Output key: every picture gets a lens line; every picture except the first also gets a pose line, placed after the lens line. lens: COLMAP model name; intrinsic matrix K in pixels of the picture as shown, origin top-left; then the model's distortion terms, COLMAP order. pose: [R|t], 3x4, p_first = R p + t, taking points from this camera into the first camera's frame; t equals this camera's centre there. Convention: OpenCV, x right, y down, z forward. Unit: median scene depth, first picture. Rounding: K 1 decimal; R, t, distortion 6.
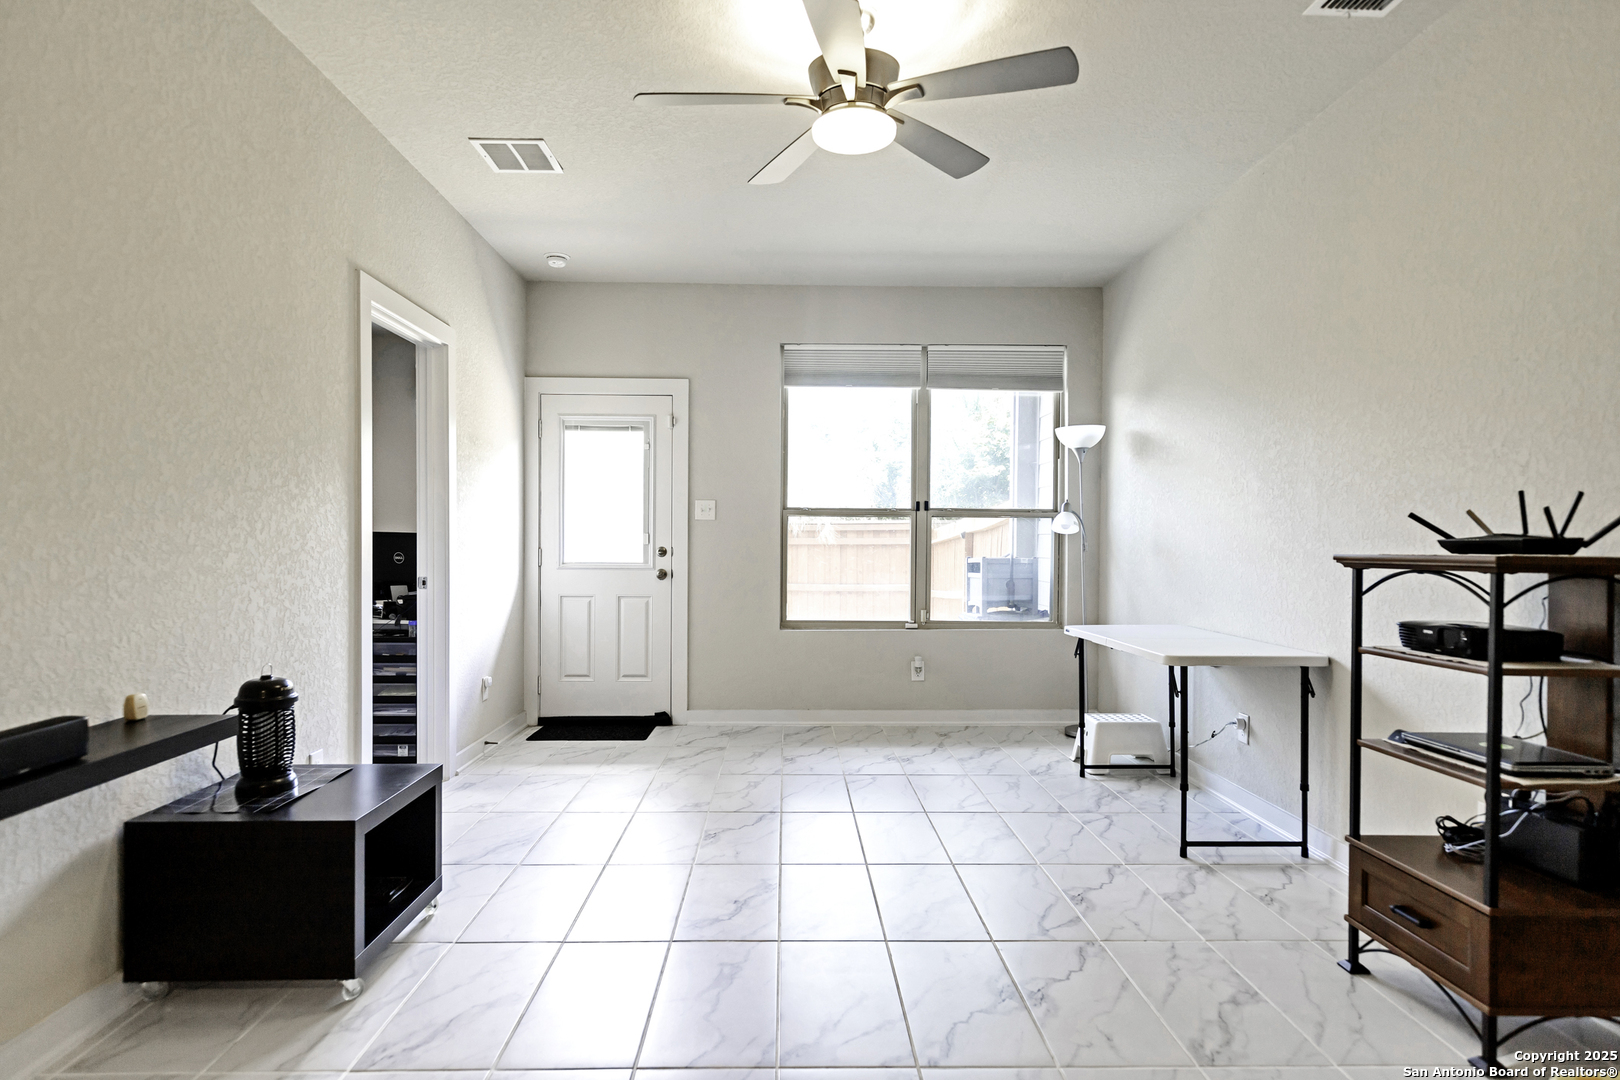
lens RADIAL K [[905.2, 0, 809.1], [0, 905.2, 540.3], [0, 0, 1]] dist [0.005490, -0.000085]
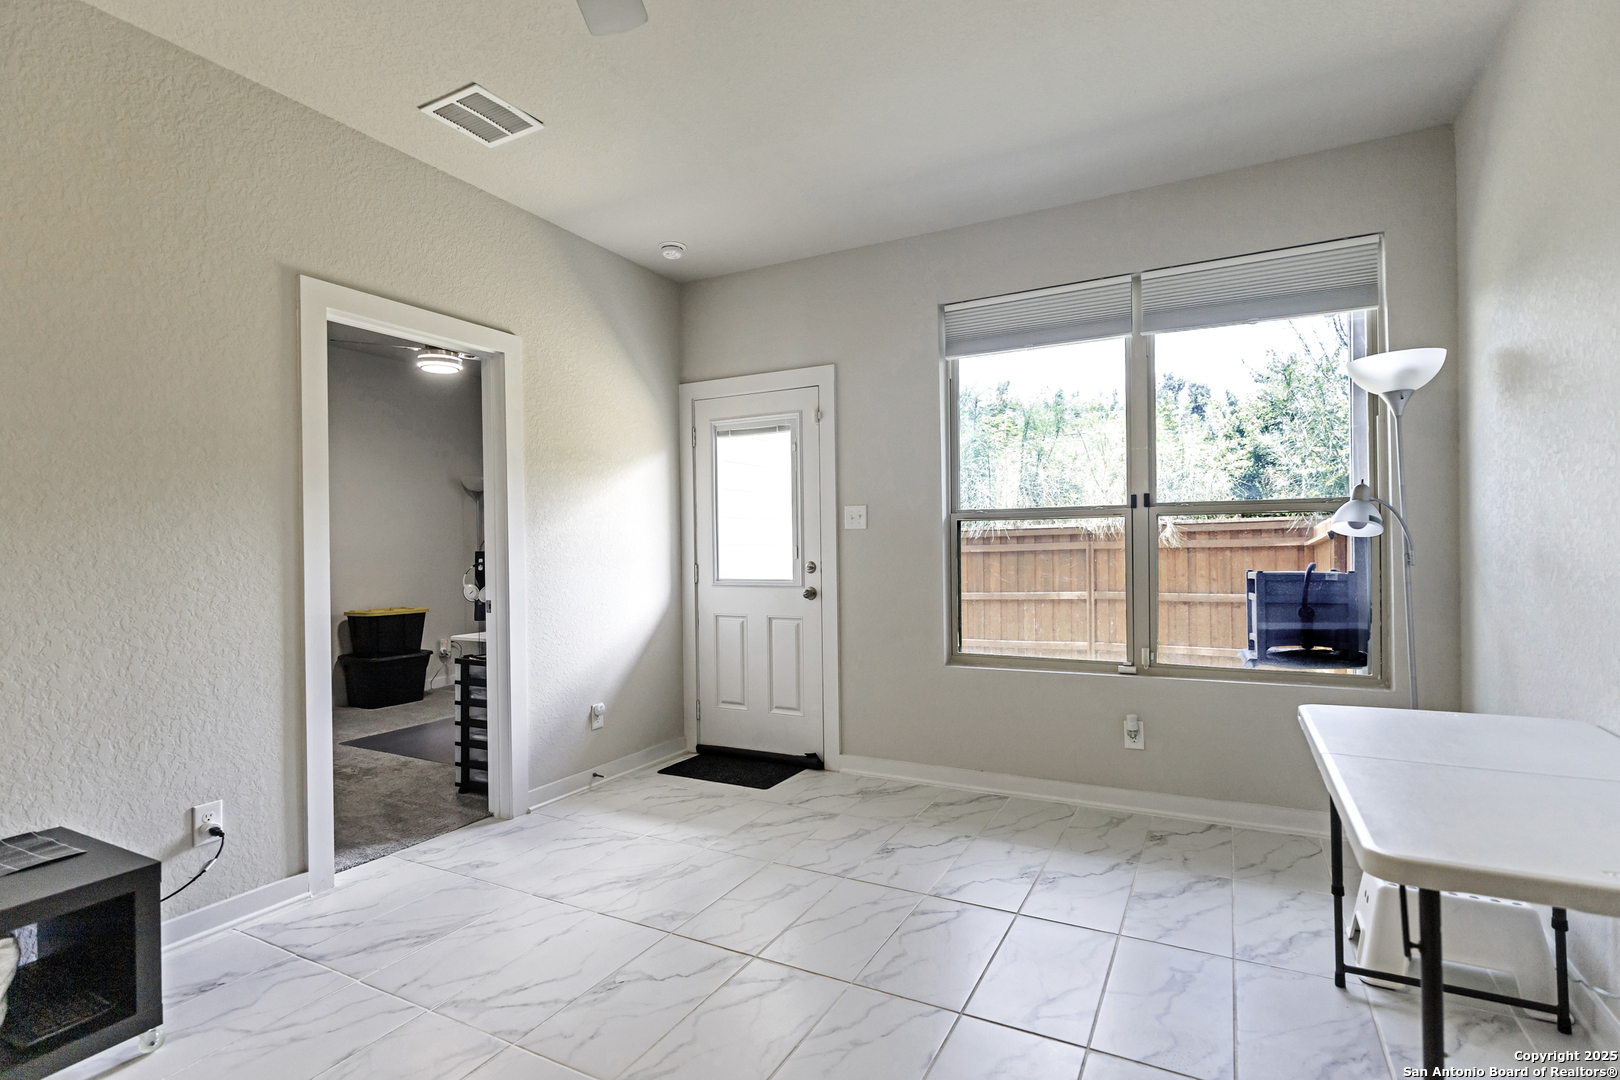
lens RADIAL K [[788.6, 0, 809.7], [0, 788.6, 537.5], [0, 0, 1]] dist [-0.002895, -0.001846]
pose [[0.867130, -0.022127, -0.497590, 0.212246], [0.019074, 0.999755, -0.011217, -0.007353], [0.497717, 0.000236, 0.867340, 0.345952]]
